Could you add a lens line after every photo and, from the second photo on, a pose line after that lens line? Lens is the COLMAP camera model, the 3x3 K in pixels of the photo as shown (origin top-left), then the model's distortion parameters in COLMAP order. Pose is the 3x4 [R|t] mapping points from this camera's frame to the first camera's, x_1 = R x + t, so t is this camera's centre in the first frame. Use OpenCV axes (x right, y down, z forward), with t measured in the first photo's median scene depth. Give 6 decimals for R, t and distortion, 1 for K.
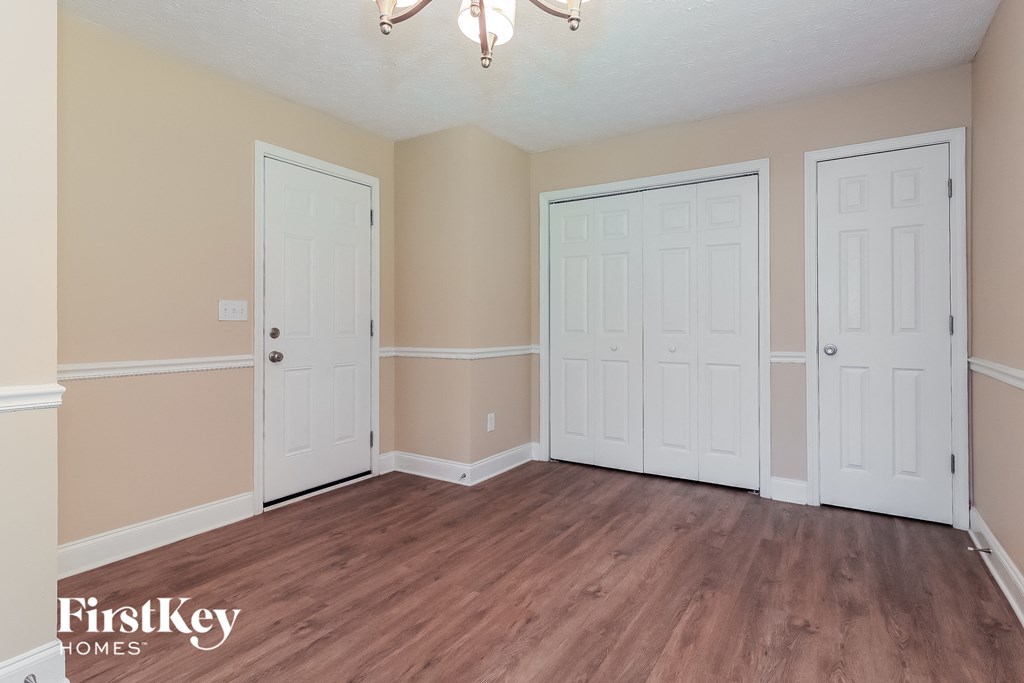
lens RADIAL K [[501.4, 0, 528.9], [0, 501.4, 320.4], [0, 0, 1]] dist [0.000978, -0.000008]
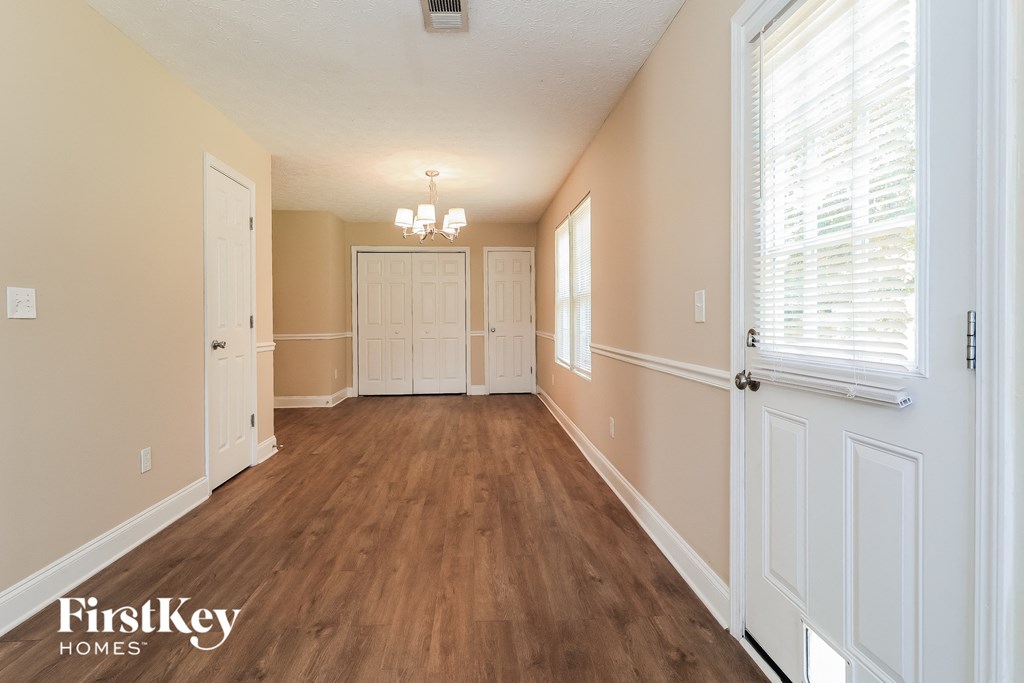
lens RADIAL K [[501.4, 0, 521.7], [0, 501.4, 320.0], [0, 0, 1]] dist [0.000978, -0.000008]
pose [[0.790215, -0.006620, 0.612794, -0.920166], [0.003483, 0.999974, 0.006310, -0.004191], [-0.612820, -0.002852, 0.790217, -1.189513]]
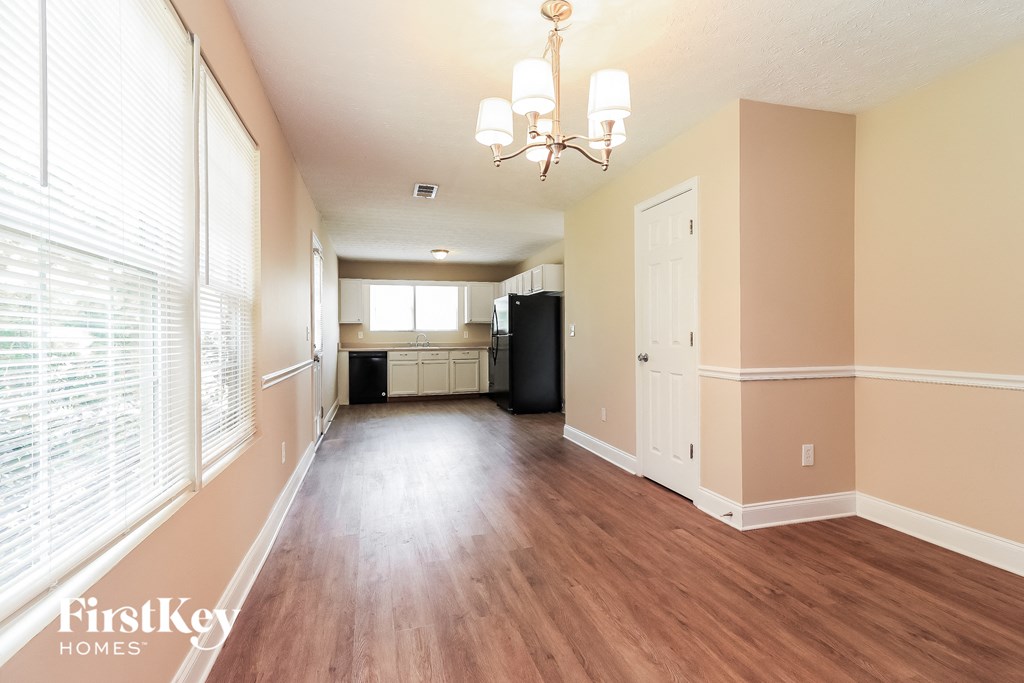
lens RADIAL K [[501.4, 0, 513.5], [0, 501.4, 339.9], [0, 0, 1]] dist [0.000978, -0.000008]
pose [[-0.669538, 0.006236, -0.742751, 0.614558], [0.007357, 0.999971, 0.001763, 0.004824], [0.742741, -0.004284, -0.669565, 0.972481]]
